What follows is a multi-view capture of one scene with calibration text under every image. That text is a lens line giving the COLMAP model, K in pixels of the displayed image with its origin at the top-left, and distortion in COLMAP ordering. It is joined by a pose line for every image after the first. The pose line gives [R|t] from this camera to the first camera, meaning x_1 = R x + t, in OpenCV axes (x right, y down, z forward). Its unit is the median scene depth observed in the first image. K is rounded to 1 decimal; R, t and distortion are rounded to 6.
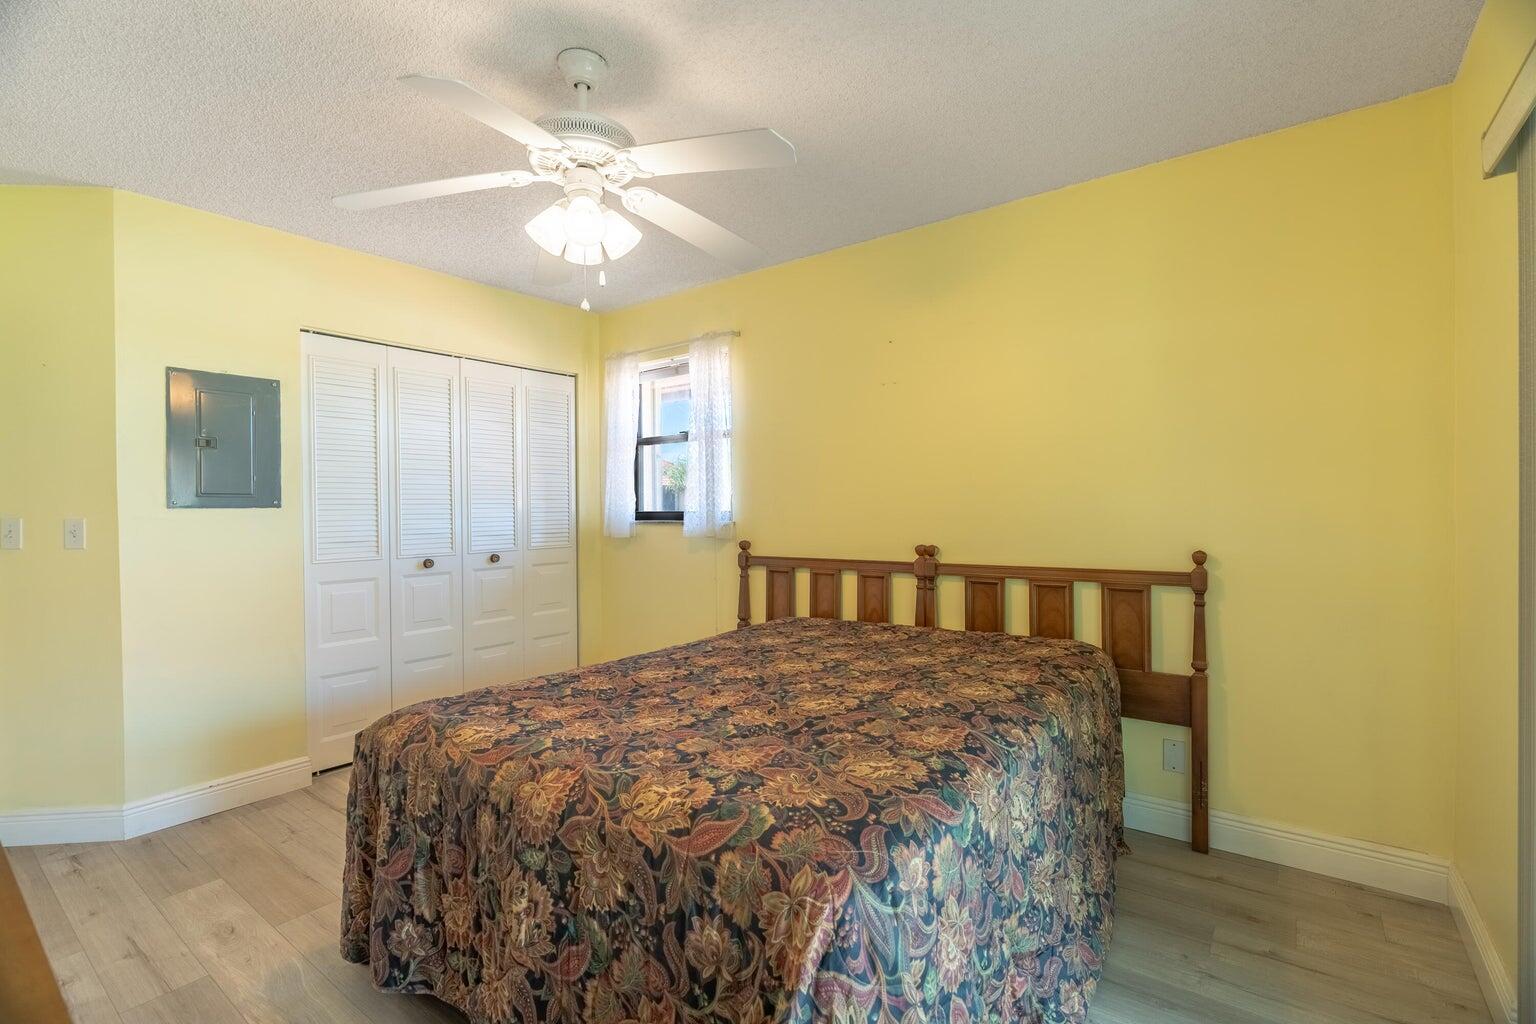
lens RADIAL K [[699.3, 0, 763.5], [0, 699.3, 511.1], [0, 0, 1]] dist [0.000498, 0.000712]
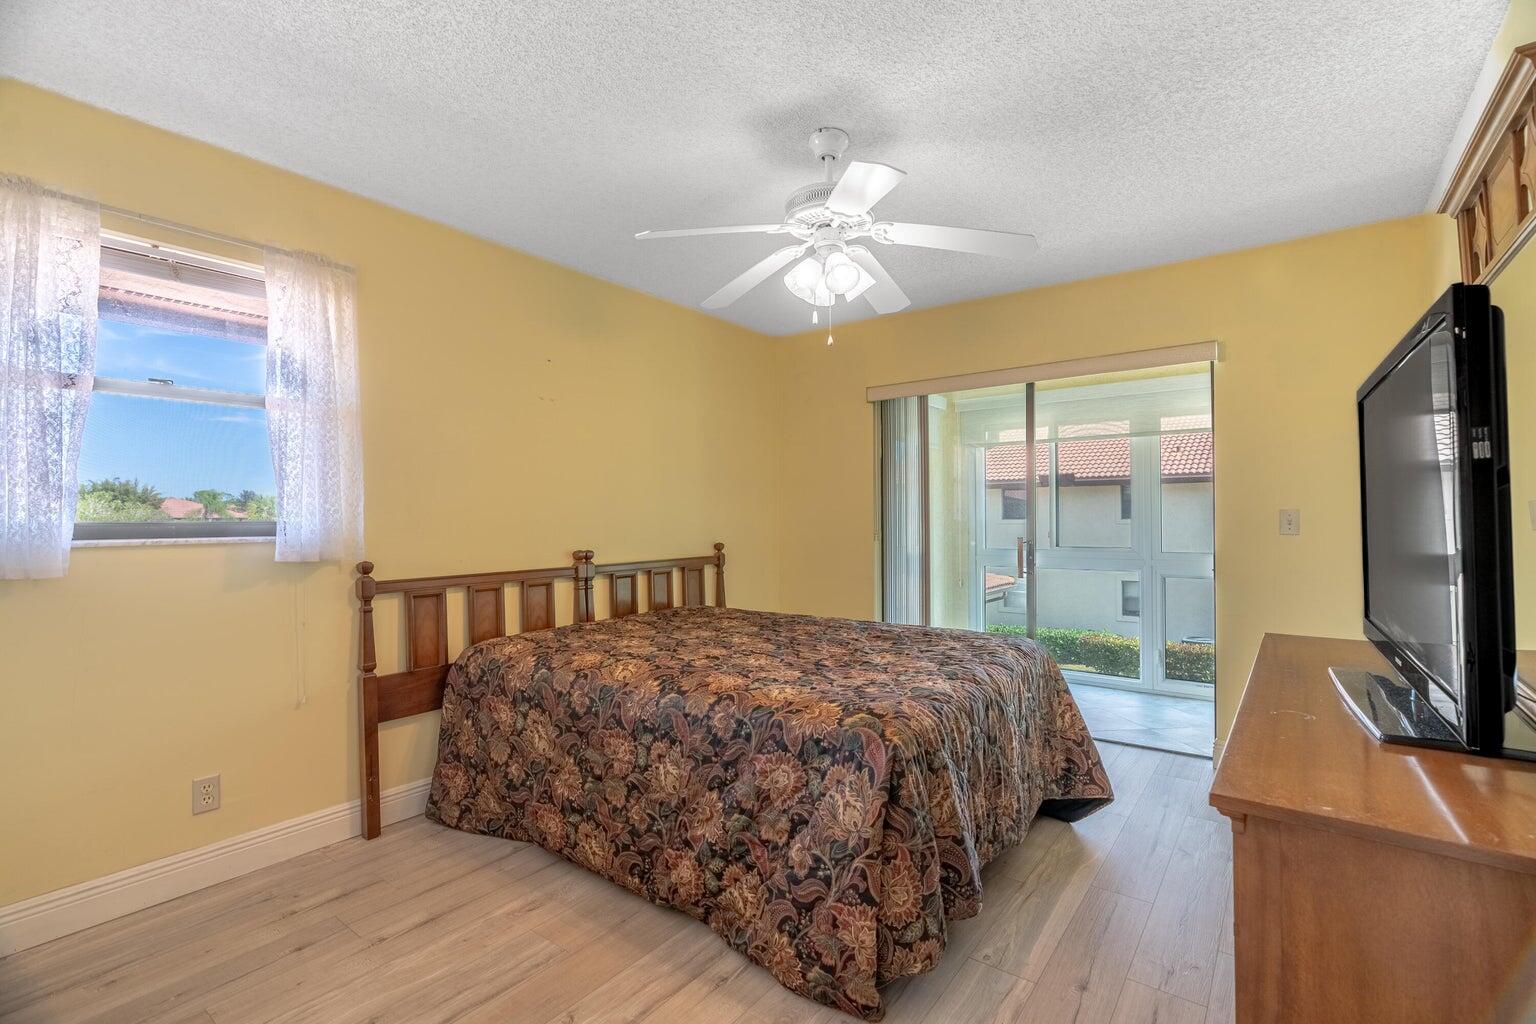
lens RADIAL K [[699.3, 0, 763.3], [0, 699.3, 513.0], [0, 0, 1]] dist [0.000498, 0.000712]
pose [[0.018631, 0.014942, 0.999715, -0.834578], [0.012654, 0.999805, -0.015179, 0.007919], [-0.999746, 0.012933, 0.018439, 0.632999]]
